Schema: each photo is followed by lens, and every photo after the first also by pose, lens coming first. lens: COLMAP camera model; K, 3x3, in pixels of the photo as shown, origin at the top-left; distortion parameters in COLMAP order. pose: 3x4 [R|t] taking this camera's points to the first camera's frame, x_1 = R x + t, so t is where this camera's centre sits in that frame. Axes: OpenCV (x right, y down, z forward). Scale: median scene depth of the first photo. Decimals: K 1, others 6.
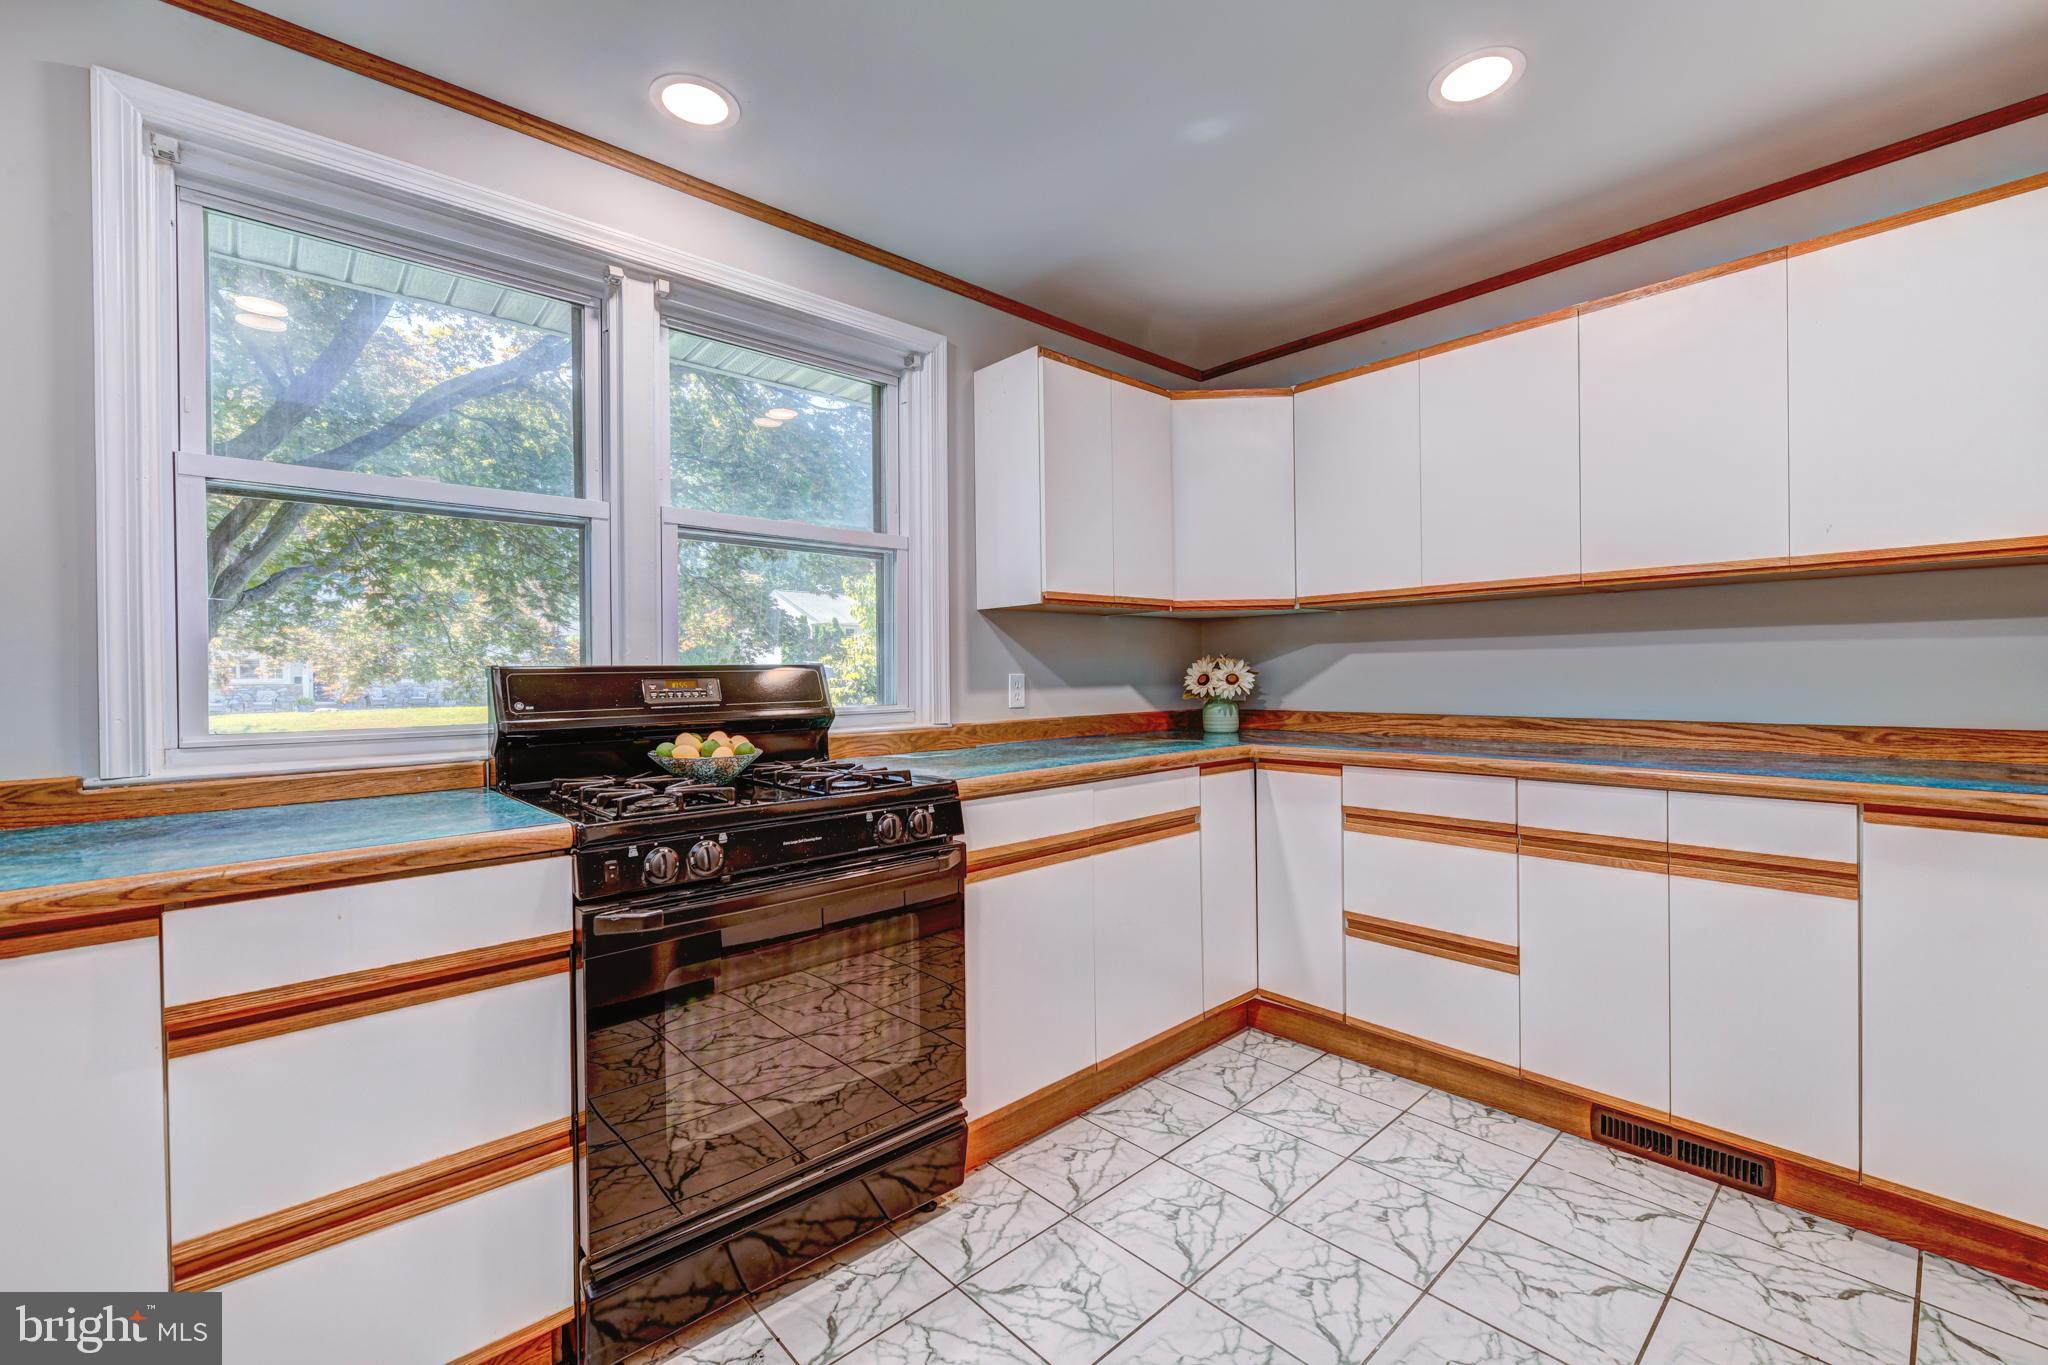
lens RADIAL K [[858.2, 0, 1026.5], [0, 858.2, 676.8], [0, 0, 1]] dist [0.011411, -0.000553]
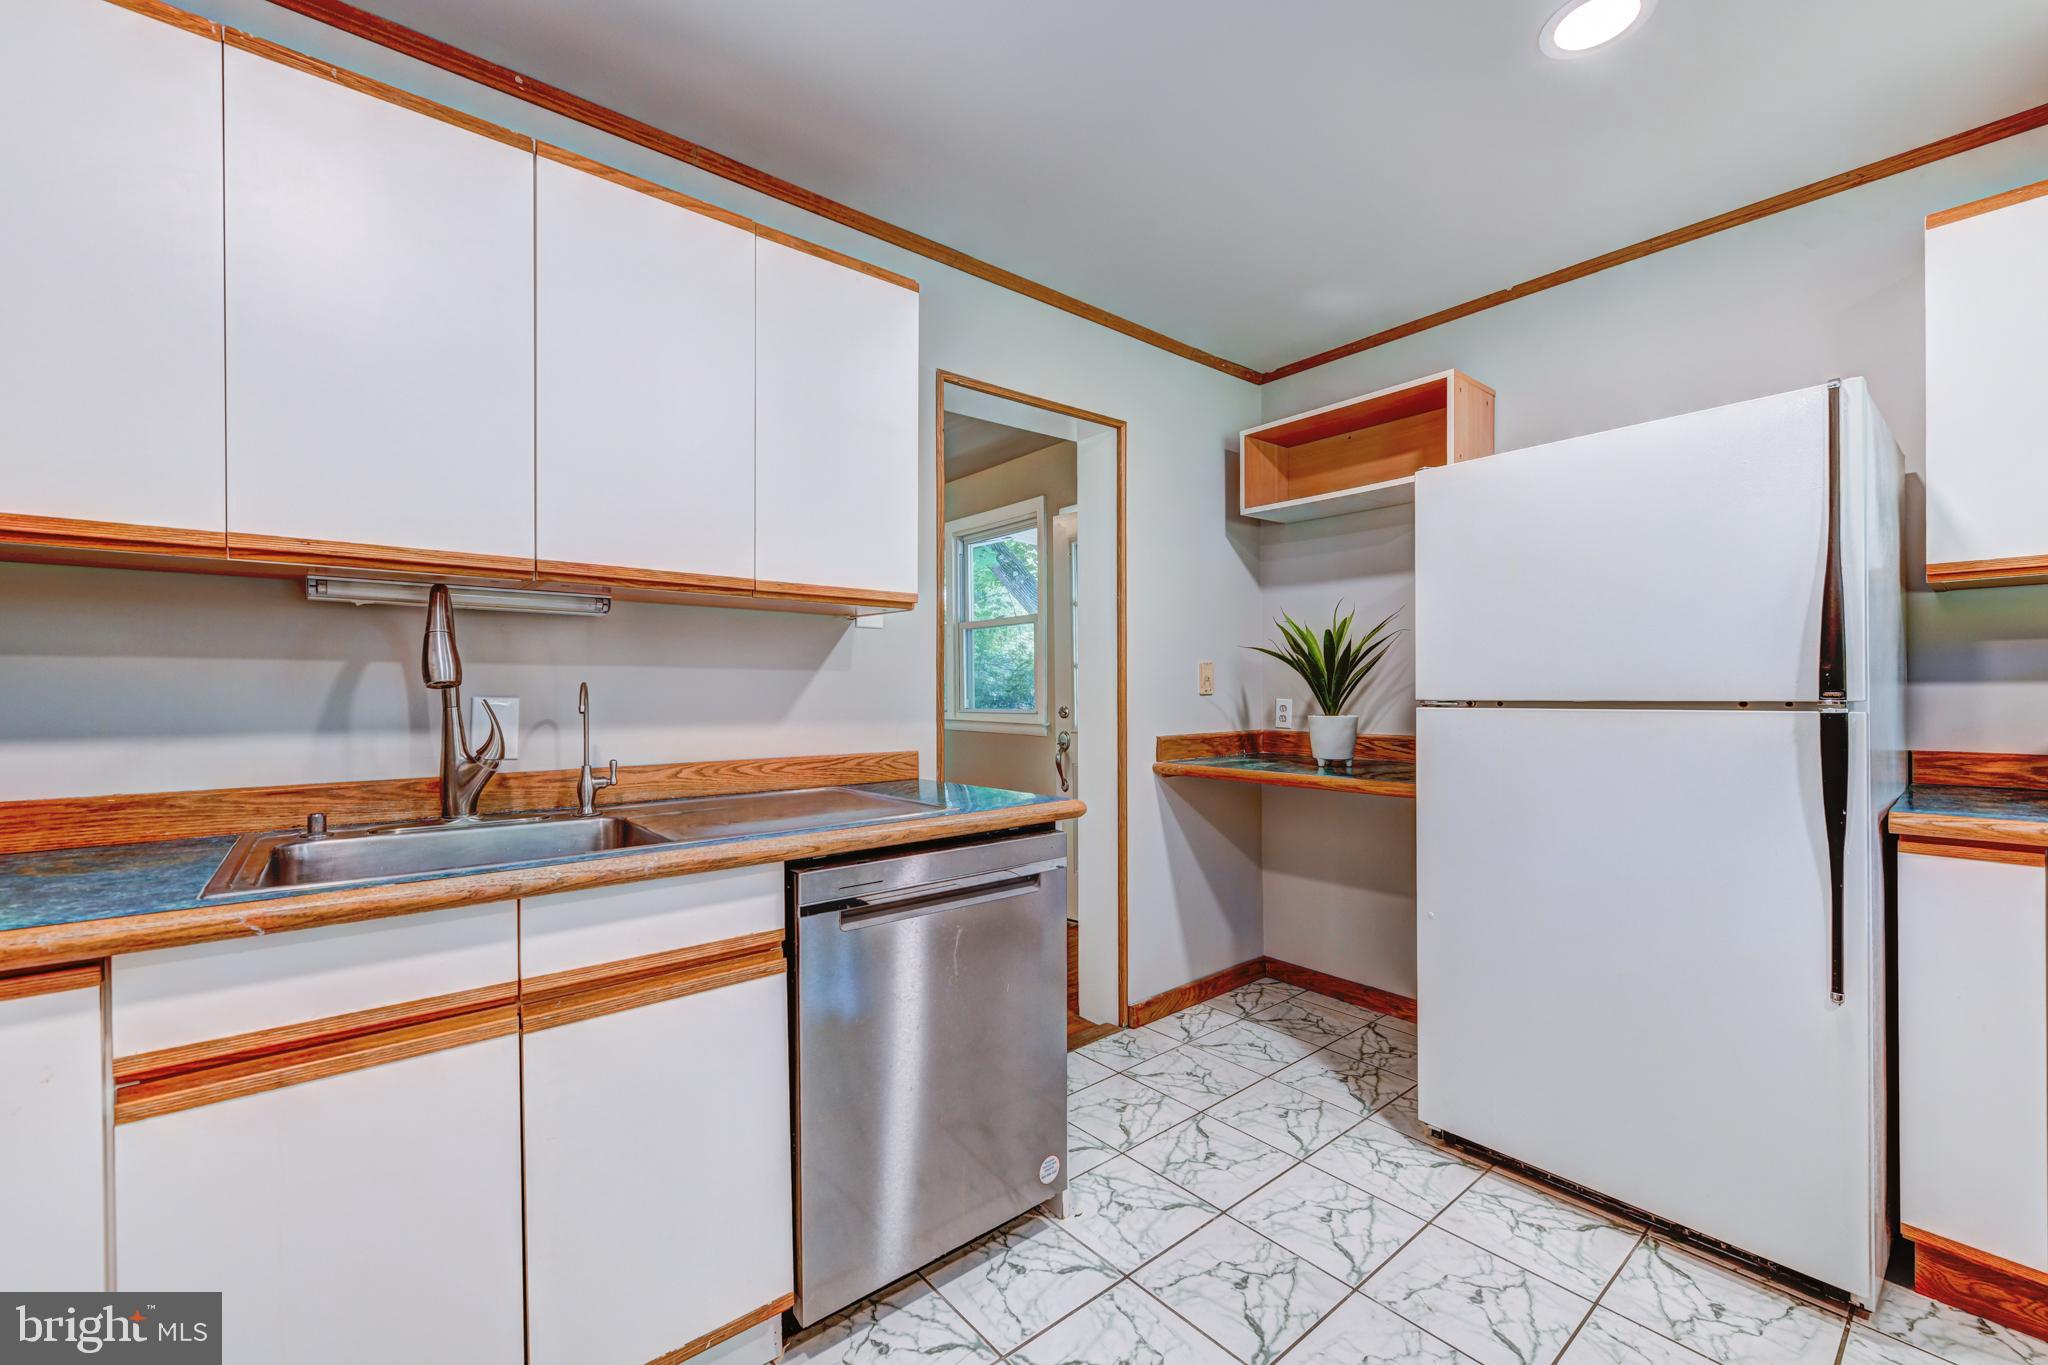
lens RADIAL K [[833.4, 0, 1030.7], [0, 833.4, 690.3], [0, 0, 1]] dist [0.006872, 0.000023]
pose [[-0.998716, 0.019770, 0.046652, 0.909676], [0.019879, 0.999801, 0.001884, -0.021207], [-0.046606, 0.002809, -0.998909, 1.802954]]
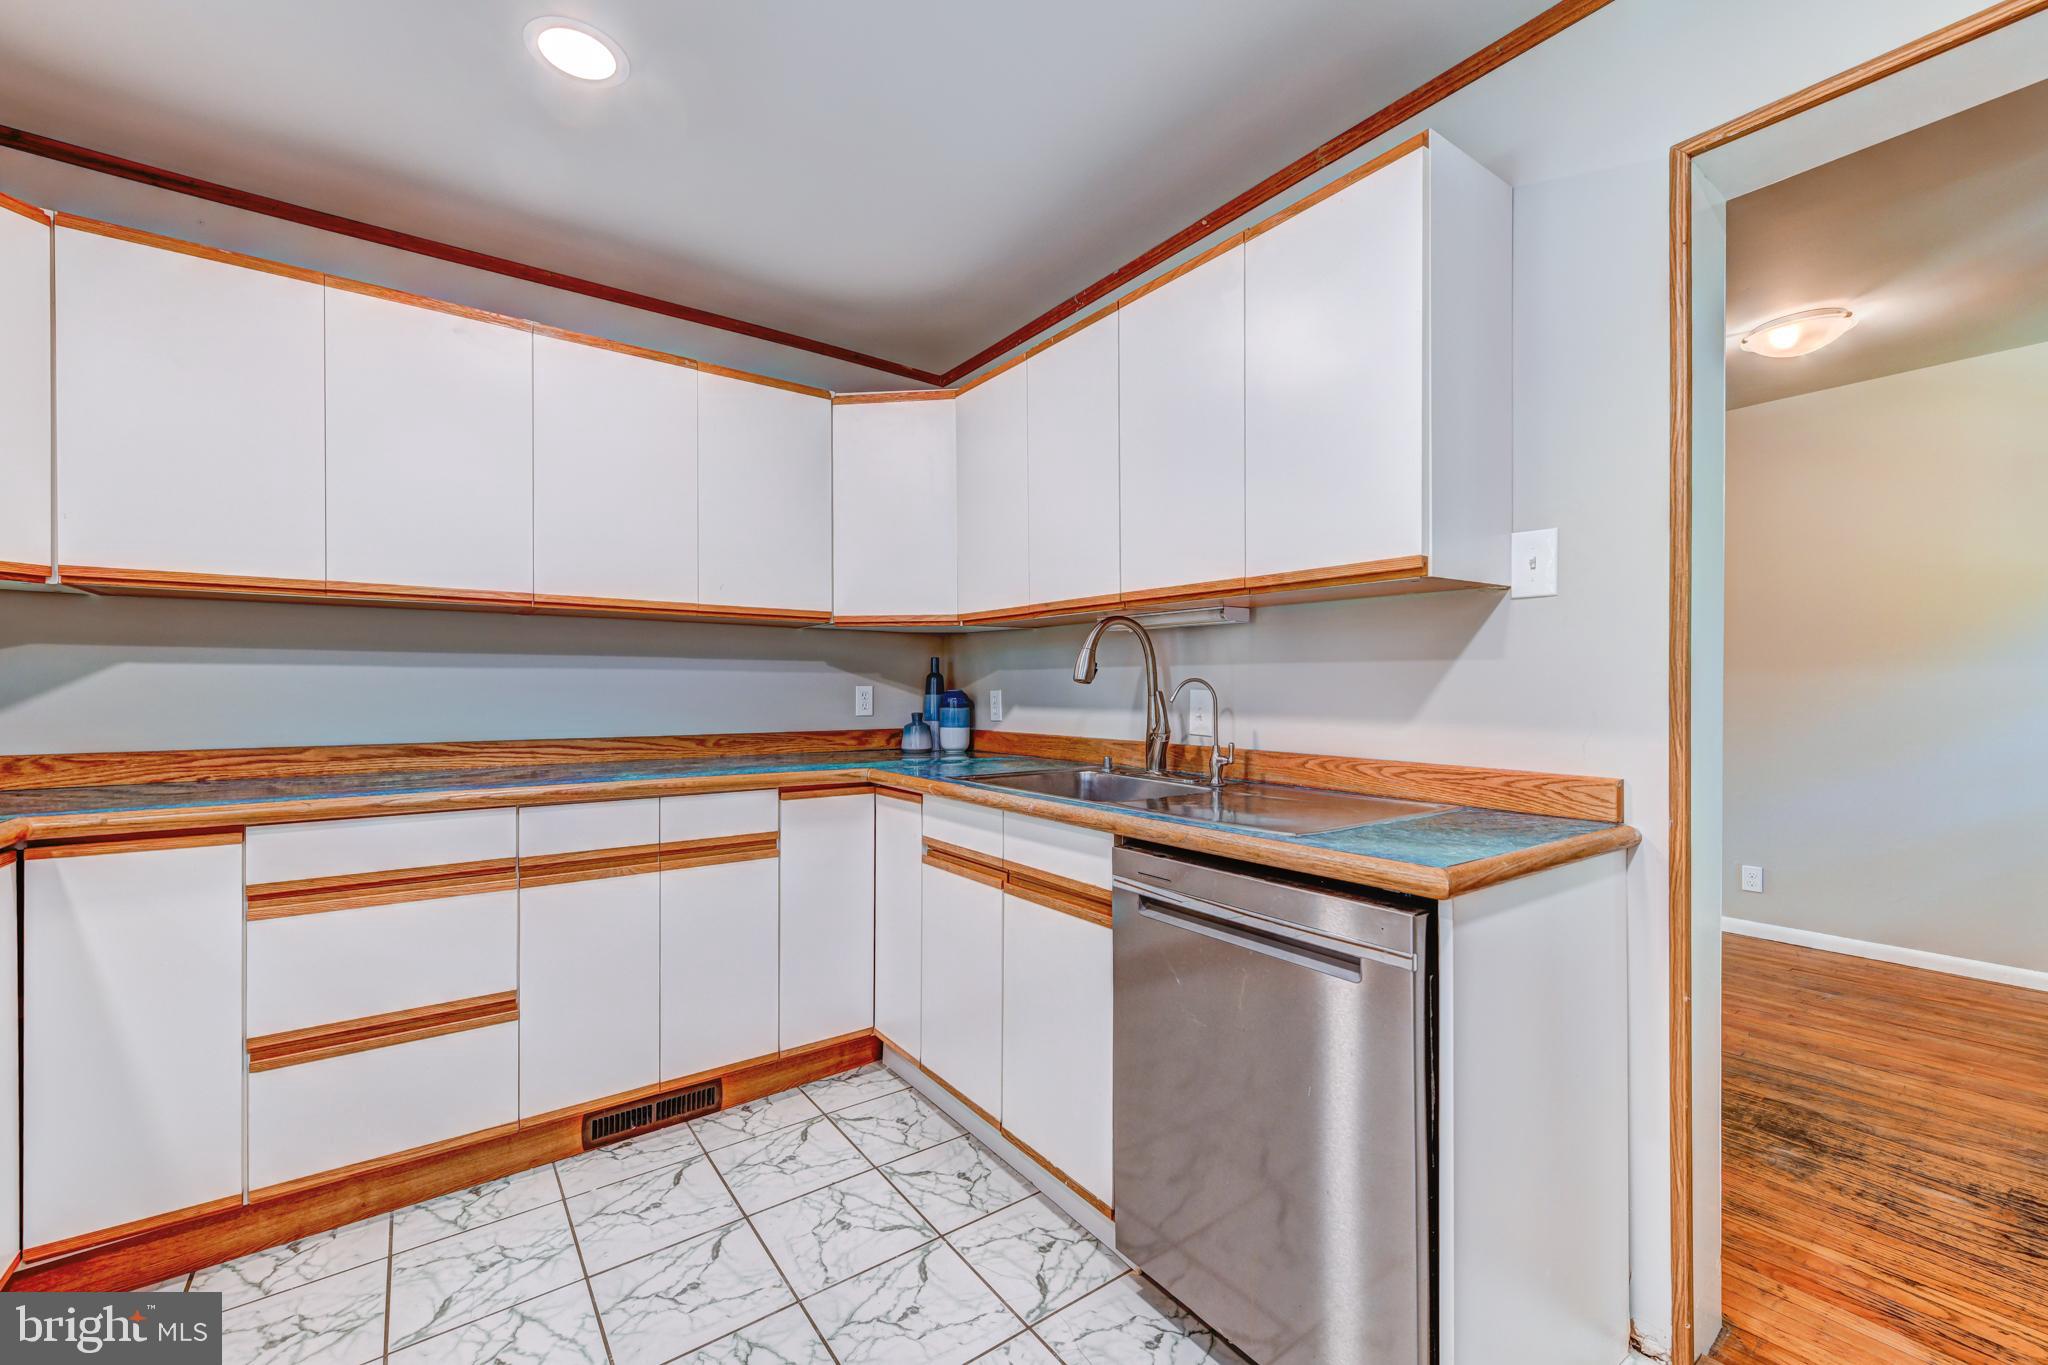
lens RADIAL K [[833.4, 0, 1030.7], [0, 833.4, 690.3], [0, 0, 1]] dist [0.006872, 0.000023]
pose [[0.104402, 0.010522, 0.994479, -0.270626], [0.000894, 0.999943, -0.010674, 0.002278], [-0.994535, 0.002003, 0.104387, 0.360867]]
